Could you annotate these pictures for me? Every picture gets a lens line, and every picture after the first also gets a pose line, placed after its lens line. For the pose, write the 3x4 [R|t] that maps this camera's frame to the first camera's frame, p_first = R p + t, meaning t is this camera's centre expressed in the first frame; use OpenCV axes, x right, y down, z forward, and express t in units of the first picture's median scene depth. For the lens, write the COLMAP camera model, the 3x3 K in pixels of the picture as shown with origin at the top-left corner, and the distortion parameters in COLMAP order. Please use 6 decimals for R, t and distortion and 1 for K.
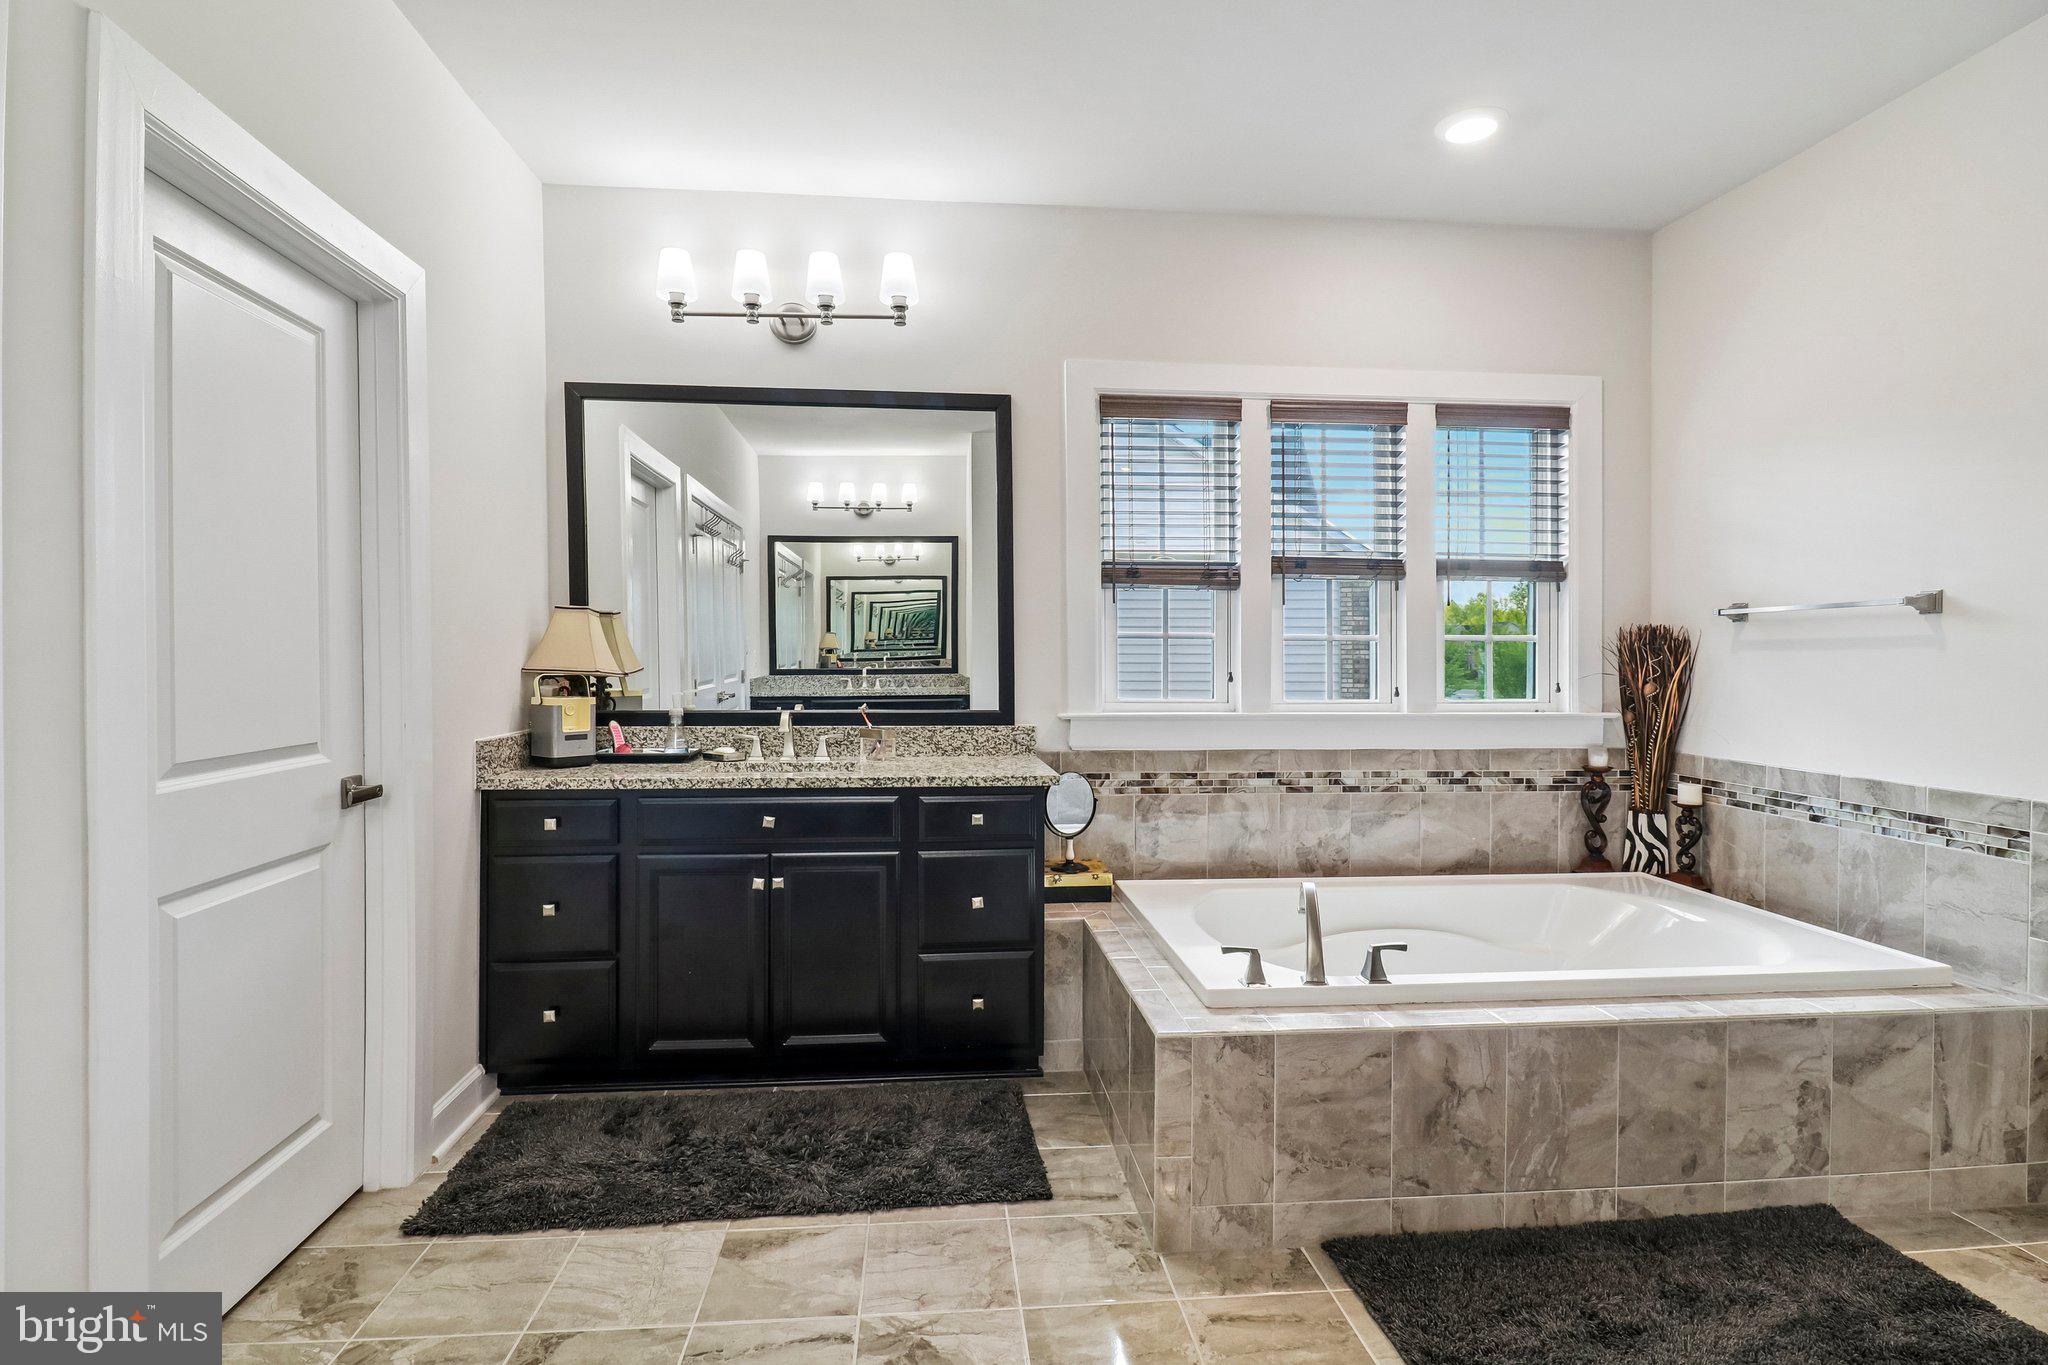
lens RADIAL K [[976.8, 0, 1014.4], [0, 976.8, 669.3], [0, 0, 1]] dist [0.004629, -0.013059]
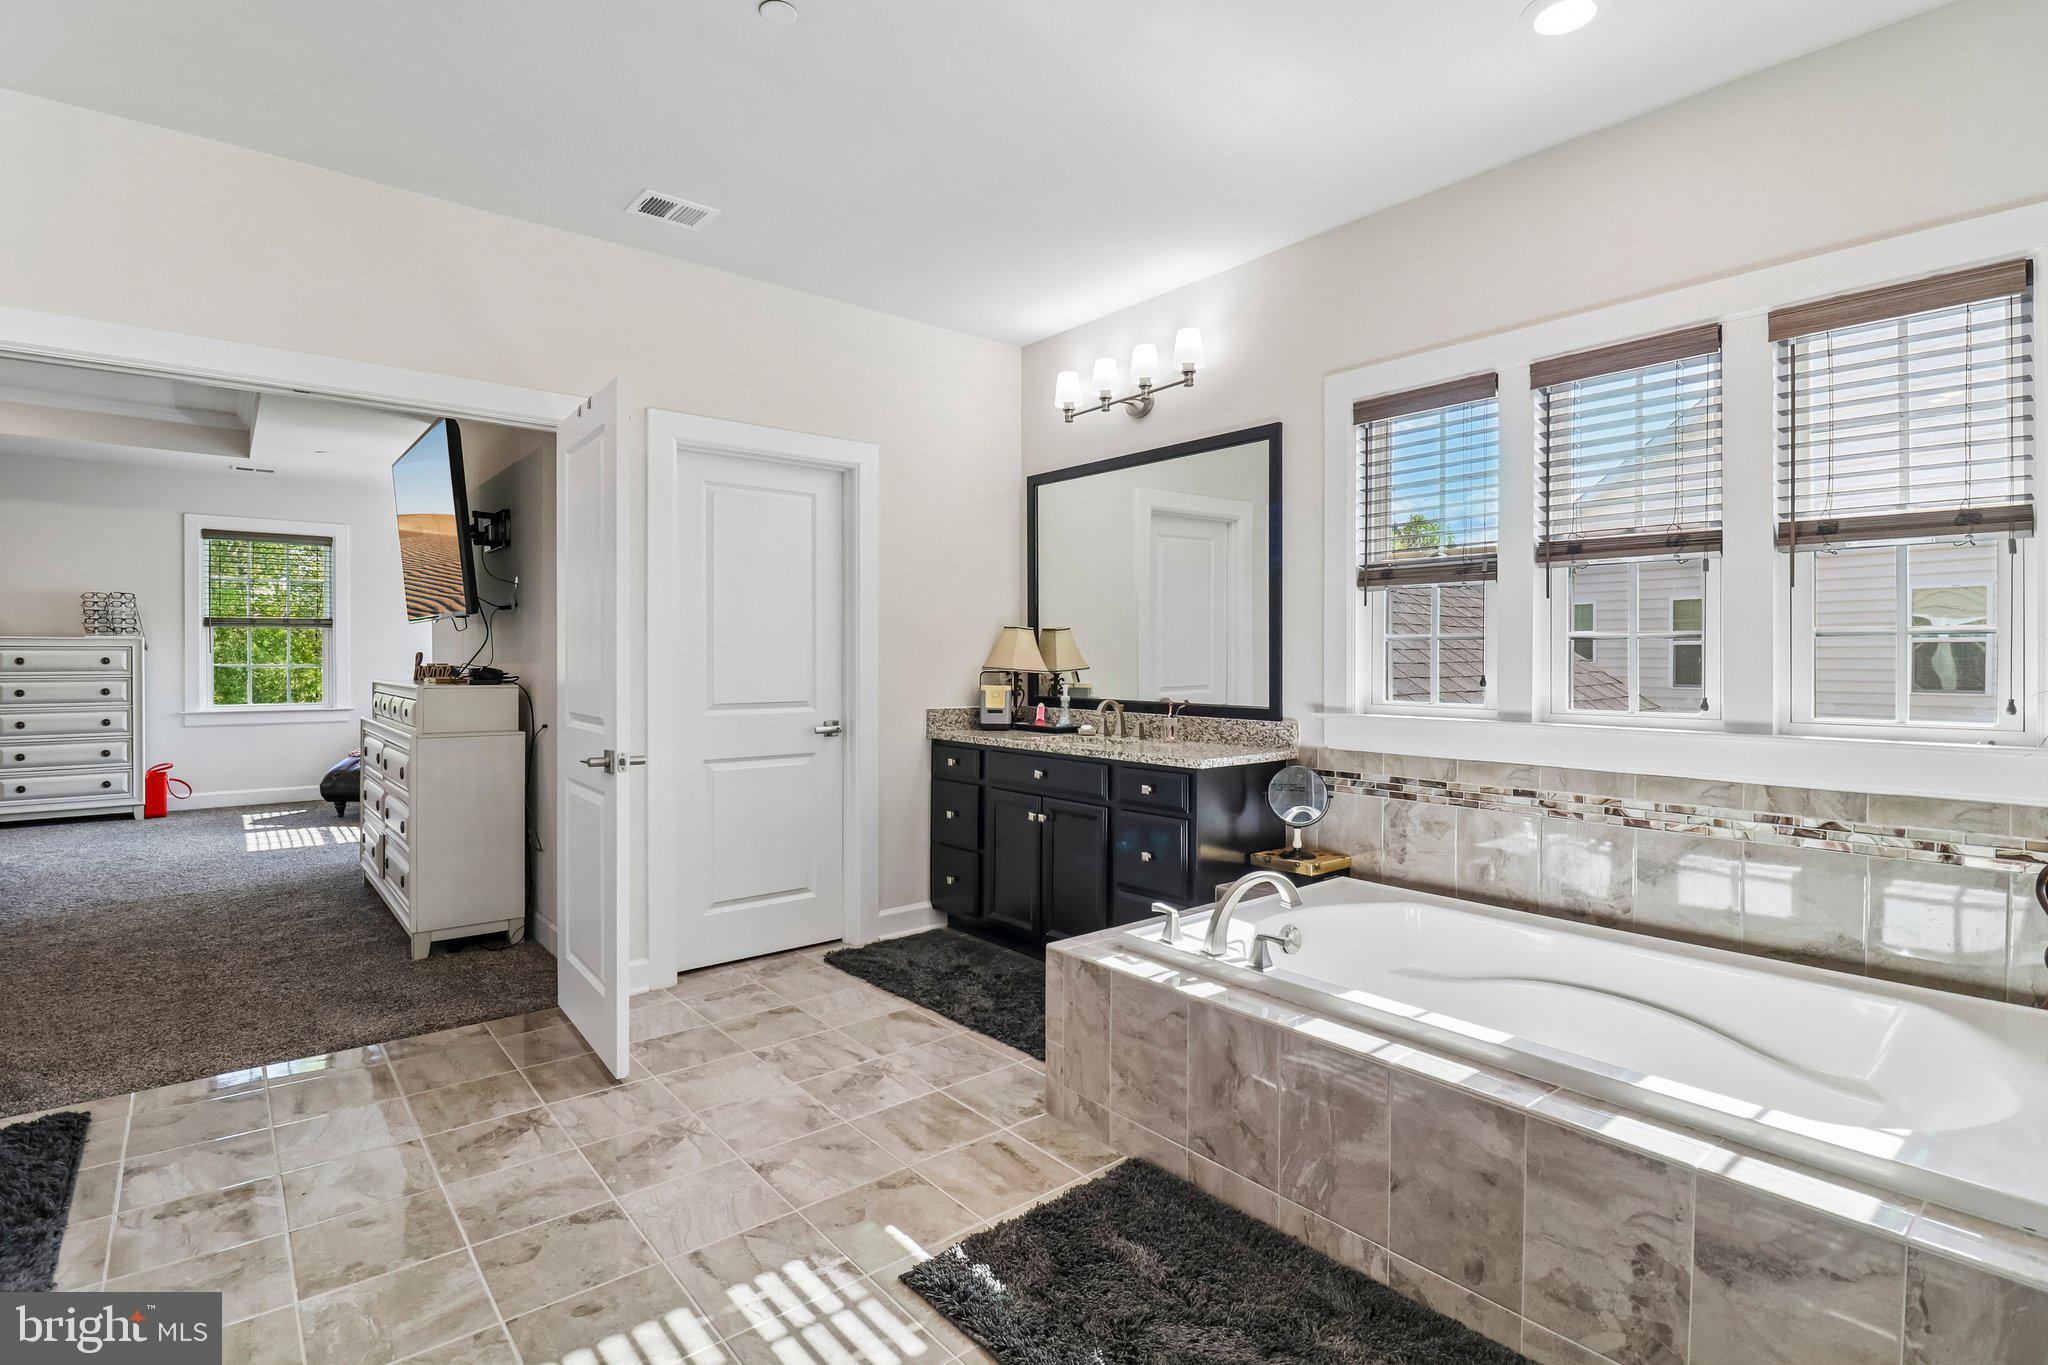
lens RADIAL K [[992.7, 0, 1037.5], [0, 992.7, 667.2], [0, 0, 1]] dist [0.002482, -0.015407]
pose [[0.572180, 0.004613, -0.820115, 0.879918], [-0.011664, 0.999929, -0.002513, 0.002910], [0.820045, 0.011004, 0.572193, 0.157930]]
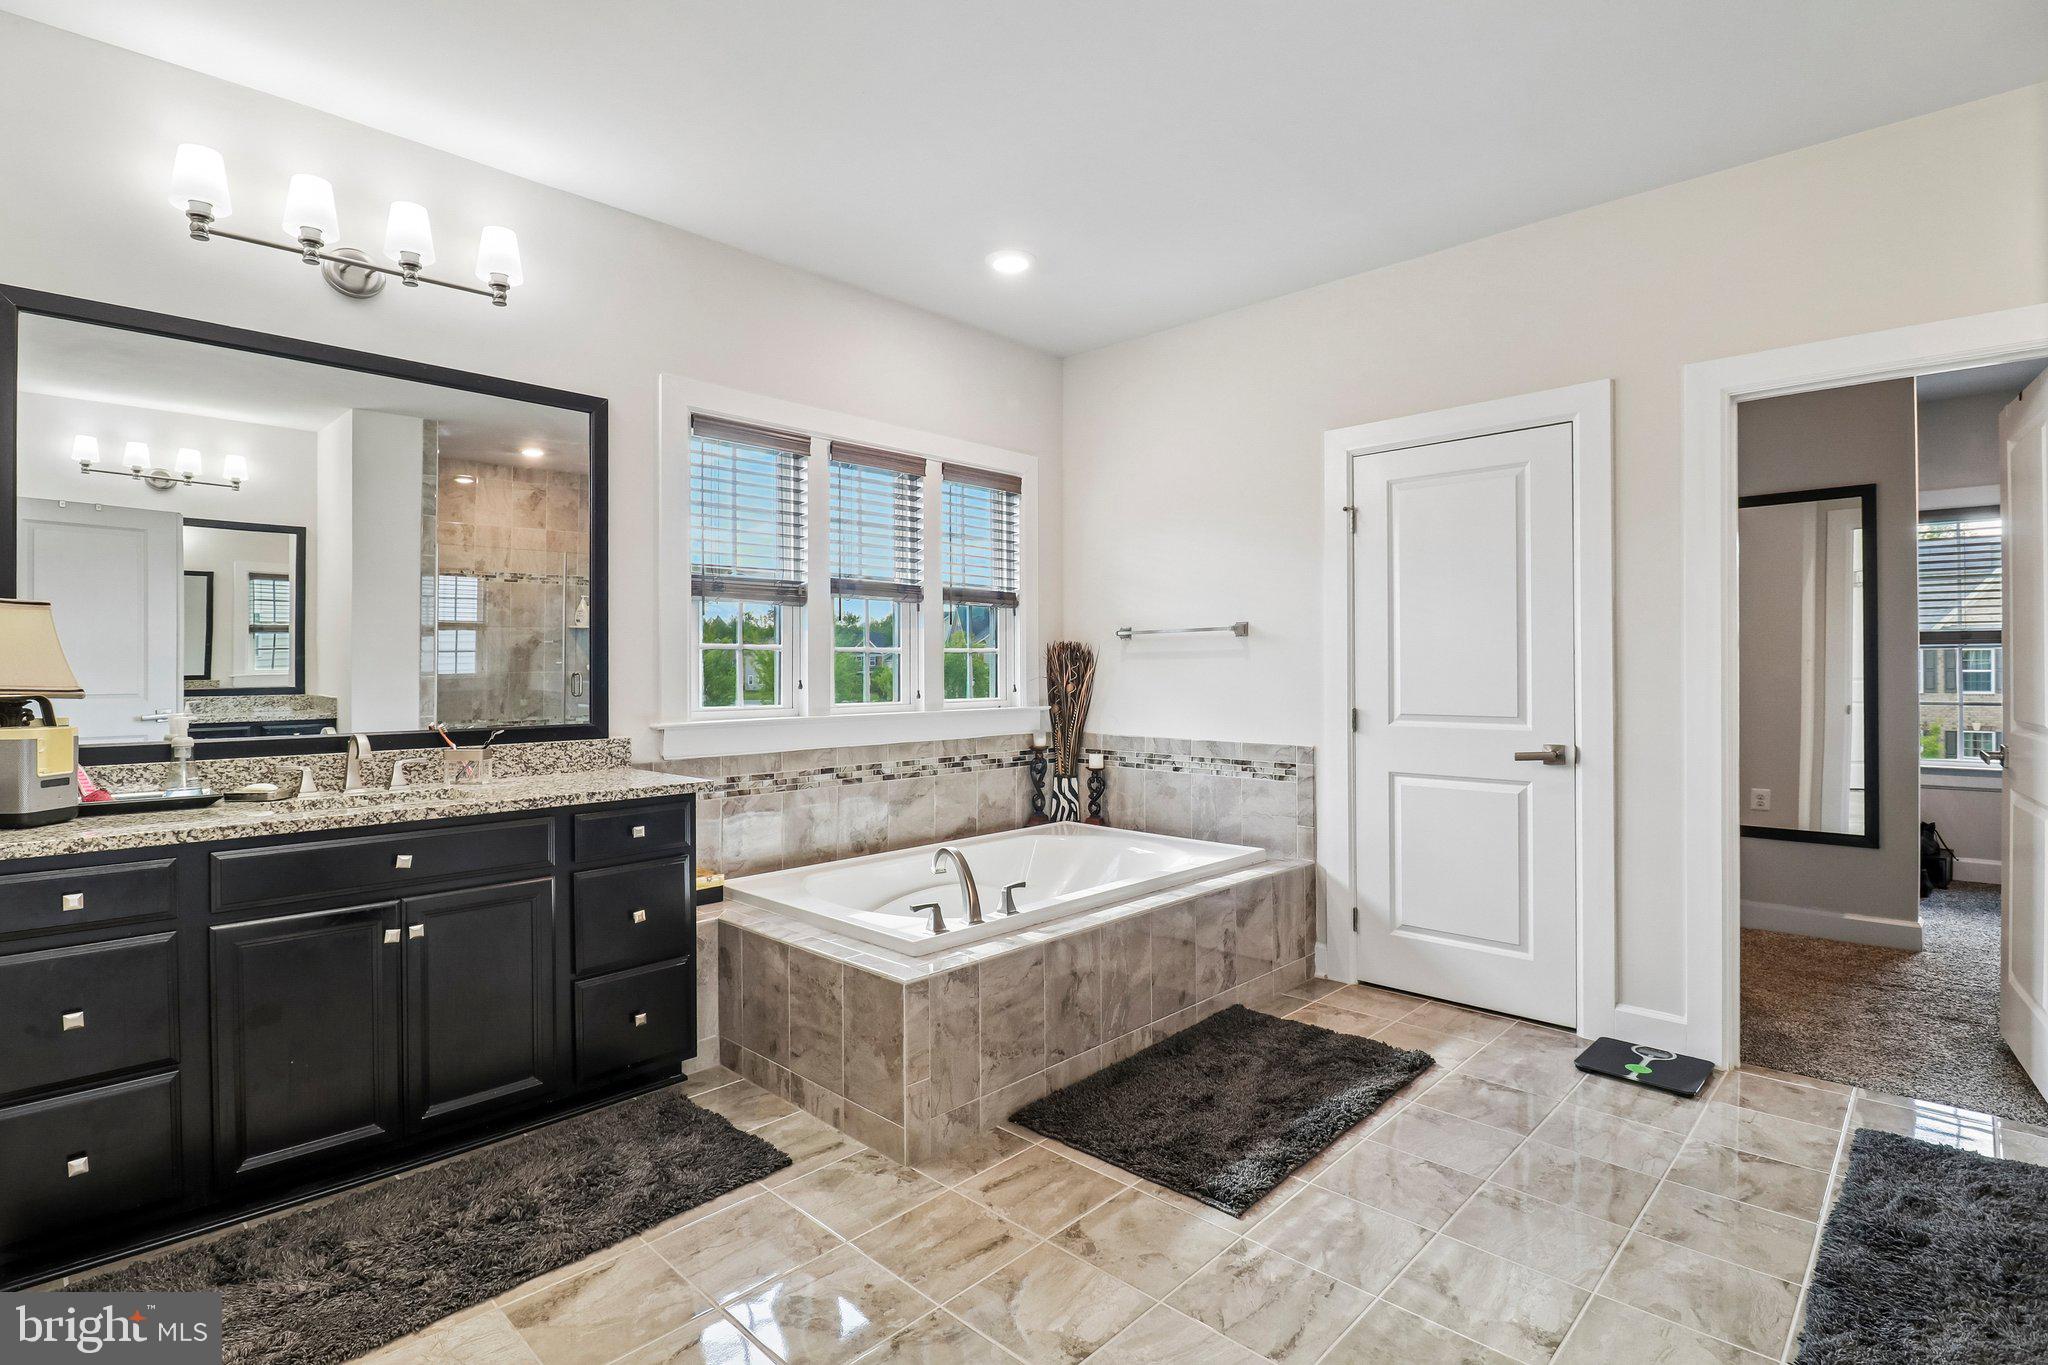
lens RADIAL K [[969.3, 0, 1000.9], [0, 969.3, 668.7], [0, 0, 1]] dist [0.001669, -0.014004]
pose [[0.764395, -0.007819, 0.644701, -0.372069], [0.016840, 0.999827, -0.007840, 0.002825], [-0.644529, 0.016849, 0.764394, 0.013093]]
